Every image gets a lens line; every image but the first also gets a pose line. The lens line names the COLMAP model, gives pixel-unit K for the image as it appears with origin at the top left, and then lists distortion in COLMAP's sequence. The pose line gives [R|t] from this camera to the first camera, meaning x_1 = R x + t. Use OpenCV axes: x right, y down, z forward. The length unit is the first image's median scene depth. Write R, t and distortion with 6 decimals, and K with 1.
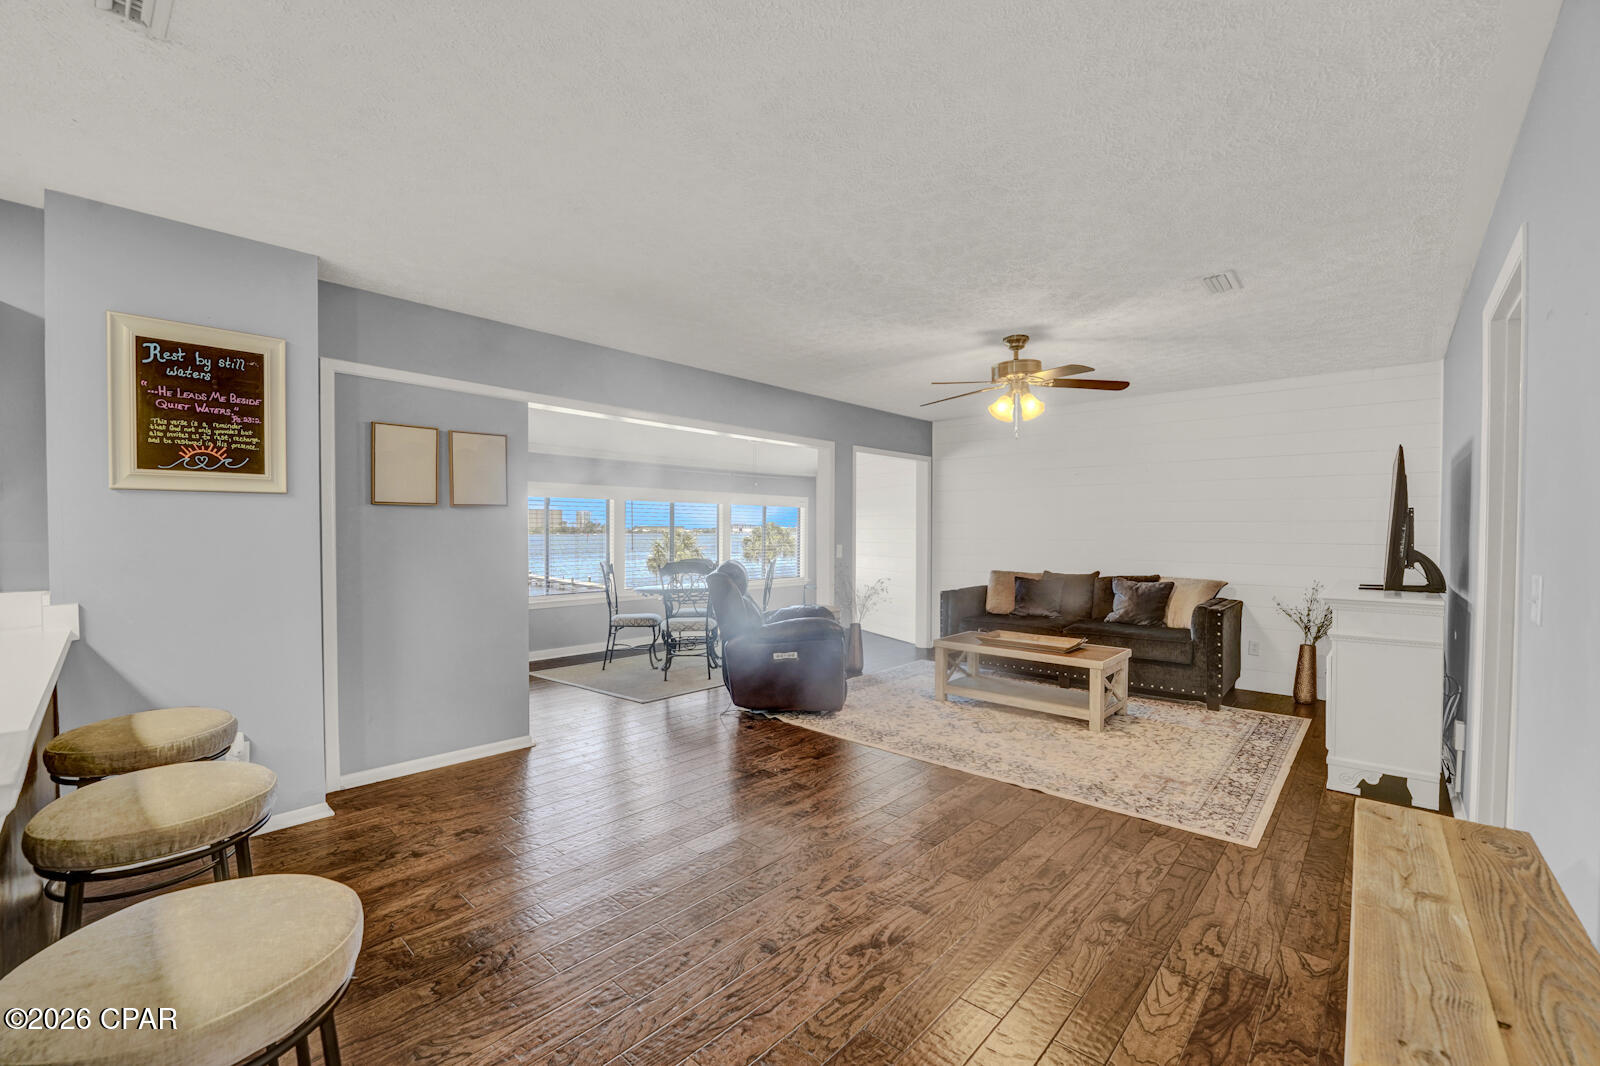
lens RADIAL K [[656.1, 0, 791.6], [0, 656.1, 540.0], [0, 0, 1]] dist [-0.025809, 0.000539]
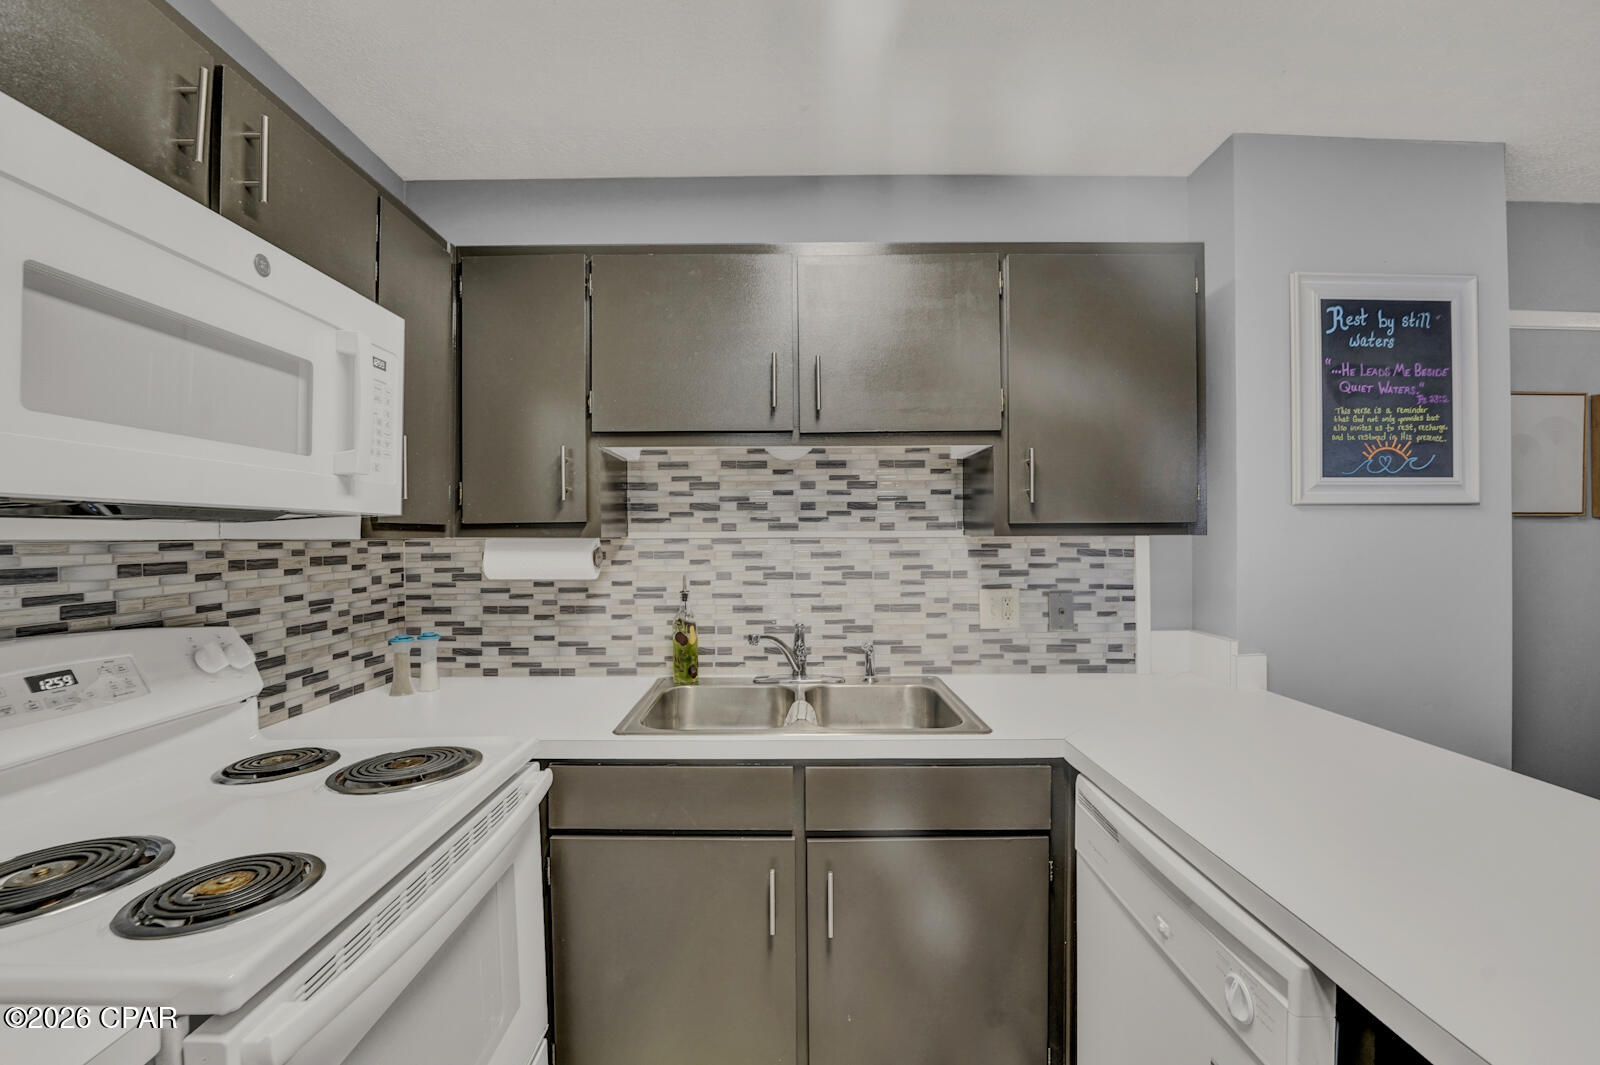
lens RADIAL K [[664.5, 0, 790.2], [0, 664.5, 533.8], [0, 0, 1]] dist [-0.027024, 0.000358]
pose [[0.684844, -0.005074, -0.728672, -0.597219], [-0.007506, 0.999874, -0.014017, -0.020296], [0.728651, 0.015069, 0.684719, 0.019748]]
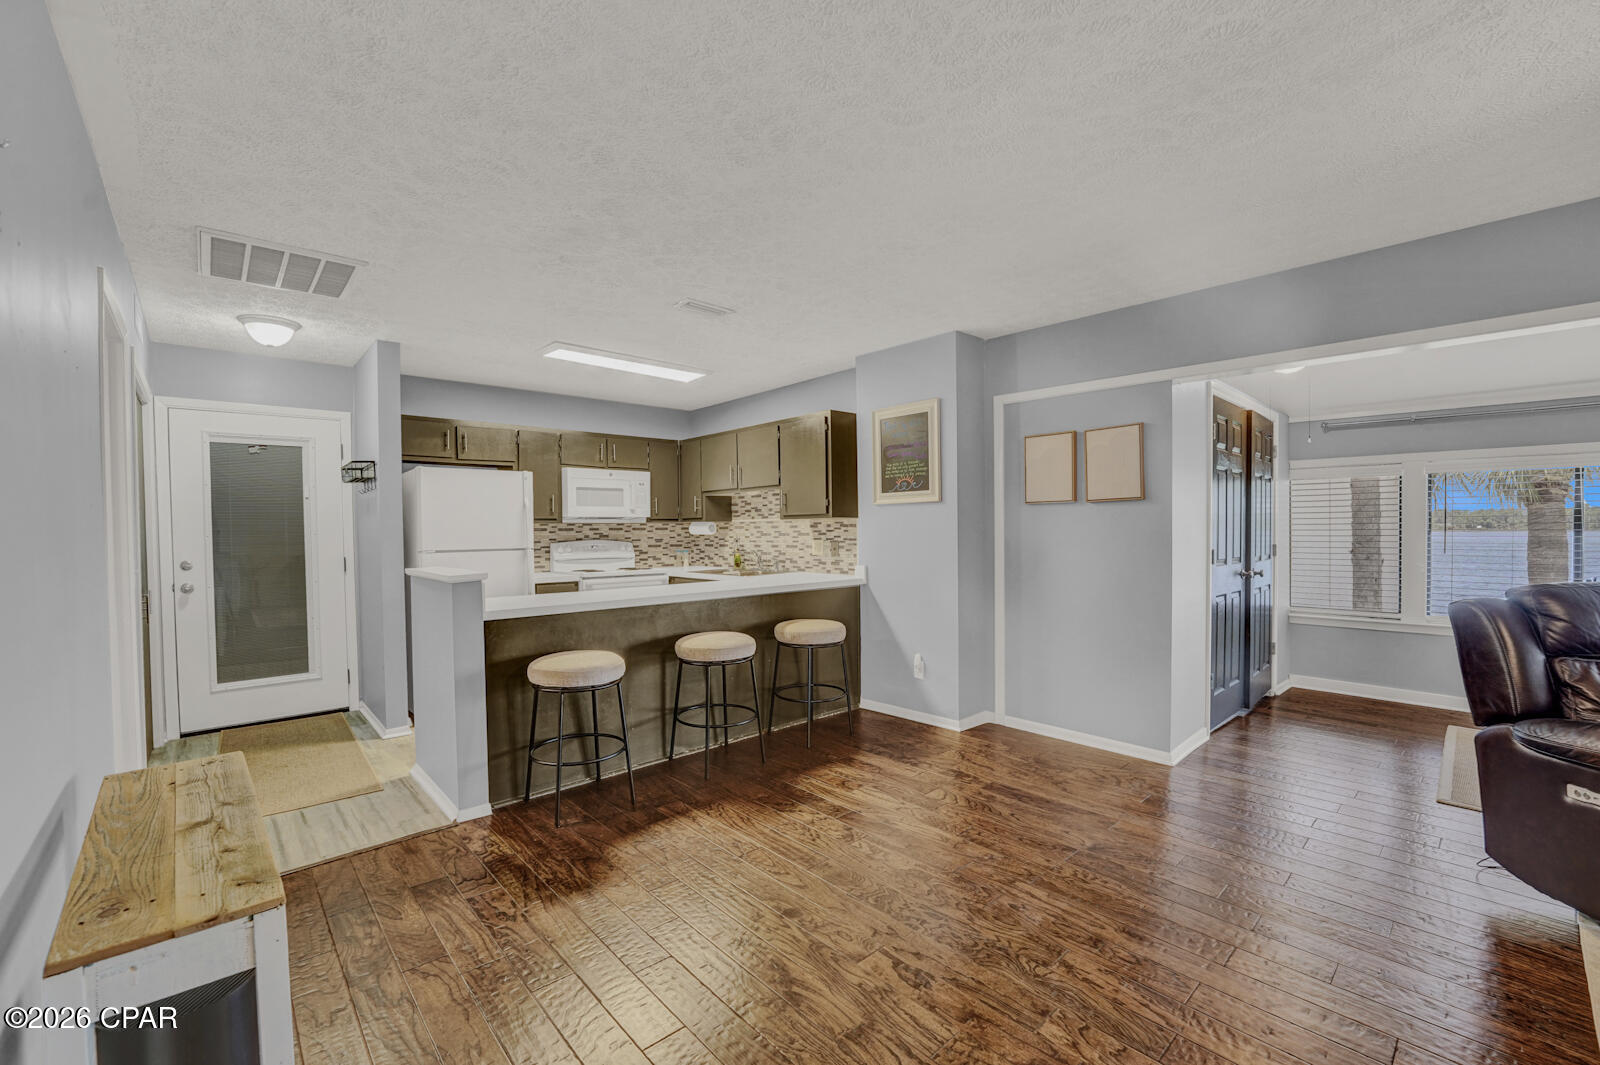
lens RADIAL K [[661.6, 0, 790.1], [0, 661.6, 539.3], [0, 0, 1]] dist [-0.031740, 0.004847]
pose [[-0.090210, 0.014856, -0.995812, 0.577134], [-0.004134, 0.999875, 0.015291, -0.005696], [0.995914, 0.005496, -0.090138, 0.606967]]
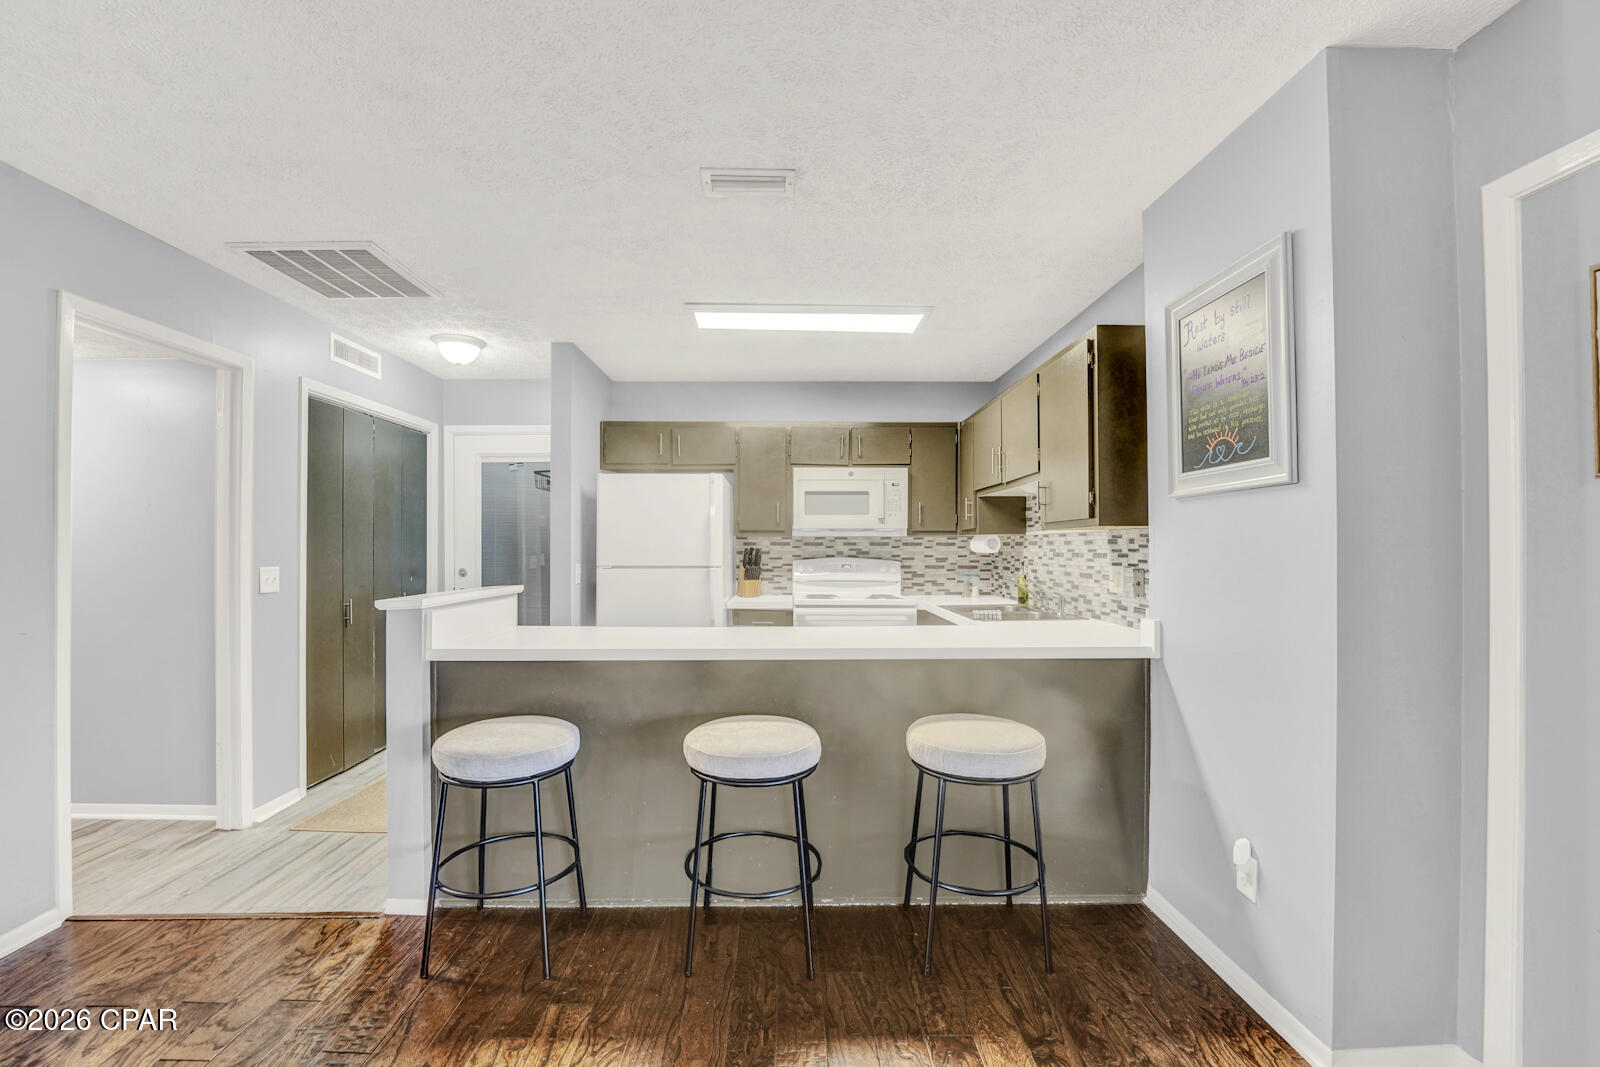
lens RADIAL K [[664.3, 0, 792.5], [0, 664.3, 542.9], [0, 0, 1]] dist [-0.028744, -0.000054]
pose [[-0.723728, -0.005177, -0.690066, -0.023117], [-0.011507, 0.999923, 0.004566, -0.010597], [0.689989, 0.011245, -0.723732, 0.853066]]
